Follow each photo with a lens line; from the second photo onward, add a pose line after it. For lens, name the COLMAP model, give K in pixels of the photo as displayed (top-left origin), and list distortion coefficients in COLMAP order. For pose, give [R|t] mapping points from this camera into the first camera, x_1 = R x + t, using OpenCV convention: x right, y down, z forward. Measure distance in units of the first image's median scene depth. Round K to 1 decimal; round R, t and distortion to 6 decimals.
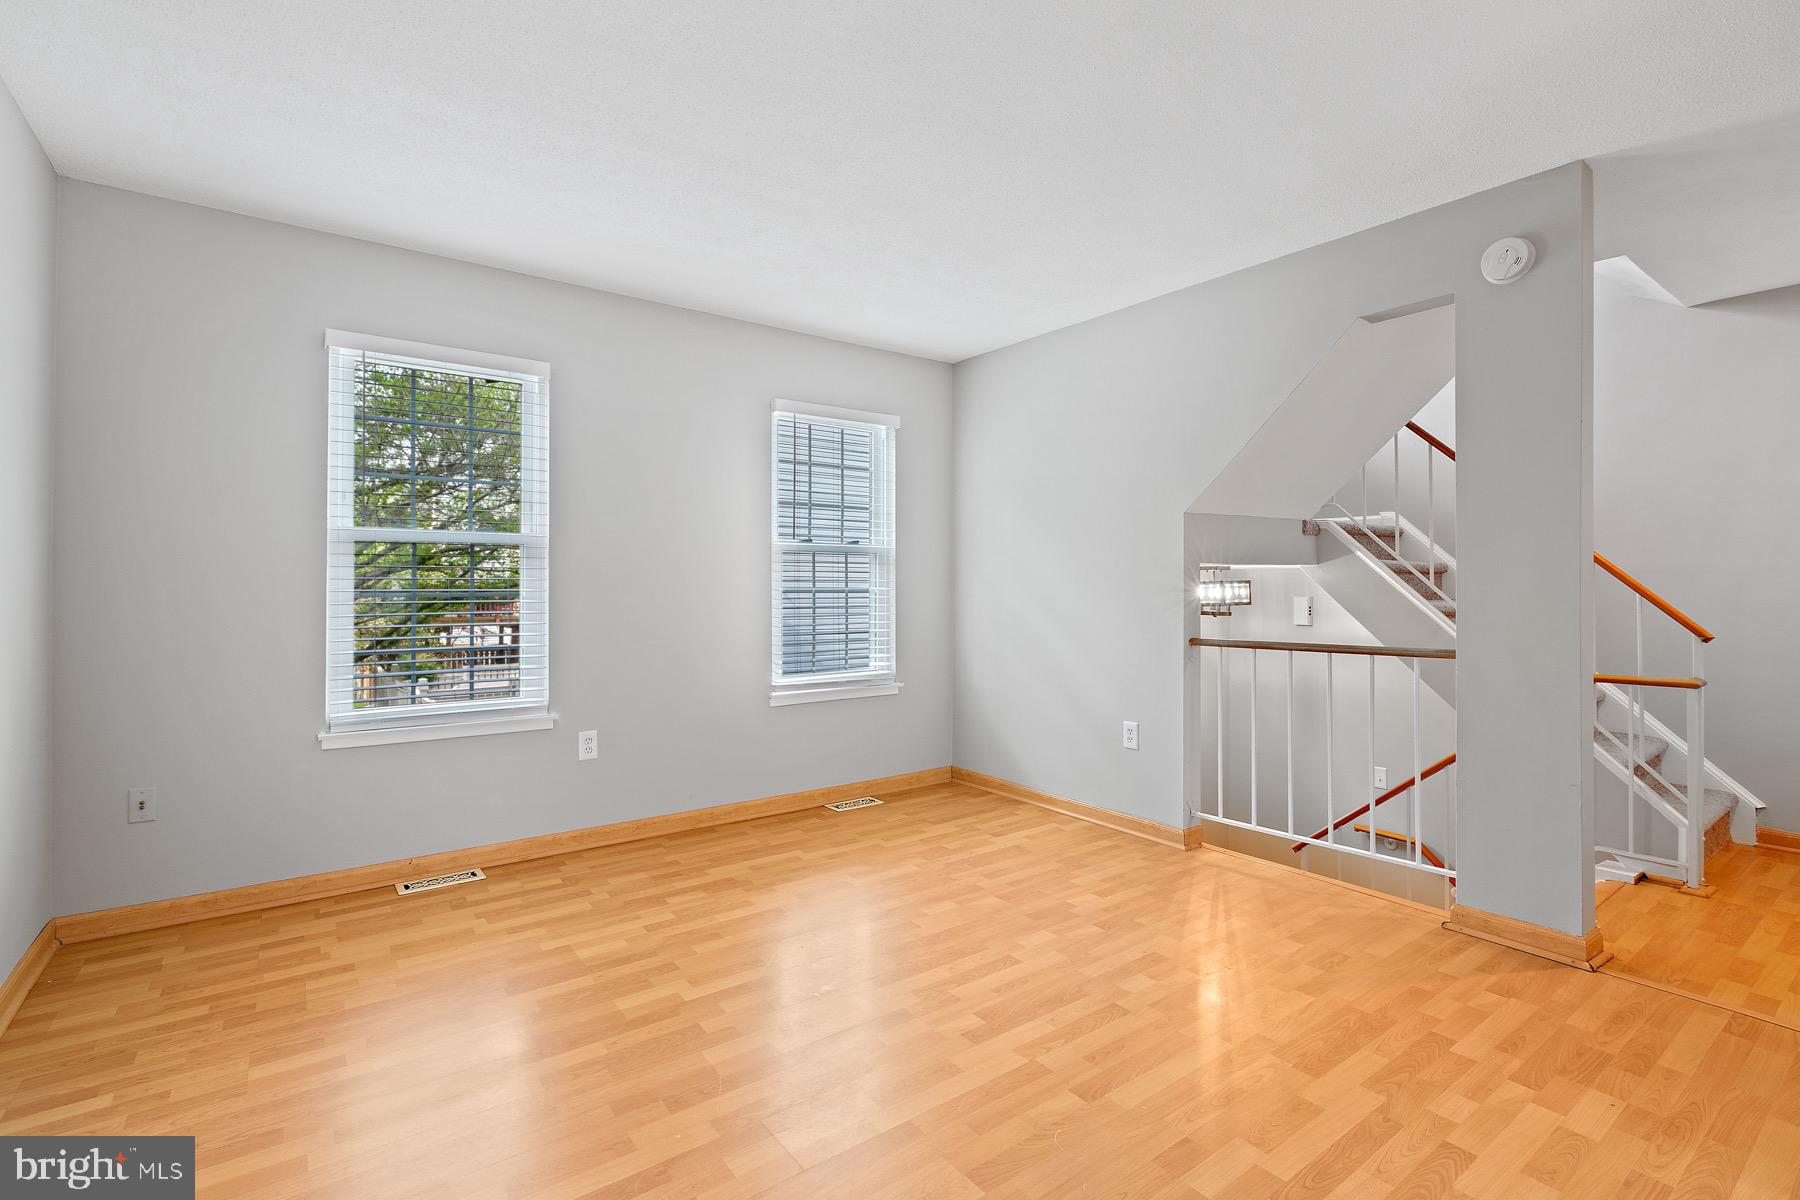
lens RADIAL K [[817.2, 0, 891.8], [0, 817.2, 584.4], [0, 0, 1]] dist [0.001817, -0.000295]
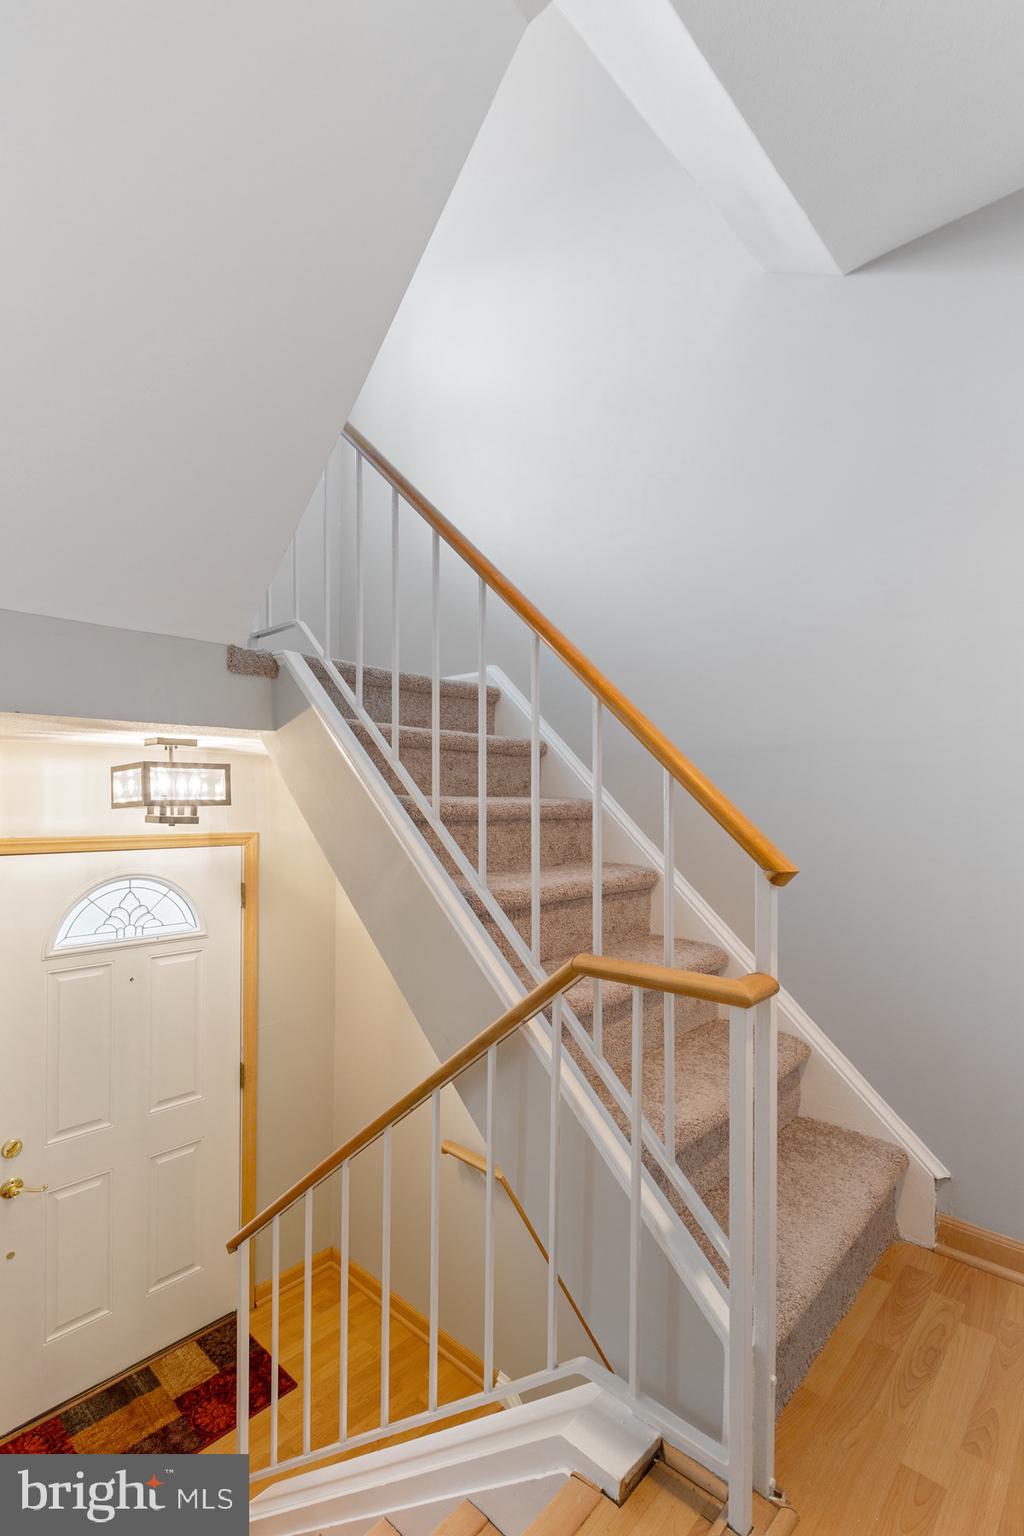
lens RADIAL K [[682.7, 0, 505.1], [0, 682.7, 799.4], [0, 0, 1]] dist [0.000341, -0.000254]
pose [[0.987486, 0.003727, 0.157660, 0.350393], [-0.003764, 0.999993, -0.000063, 0.012869], [-0.157660, -0.000531, 0.987493, 0.299302]]
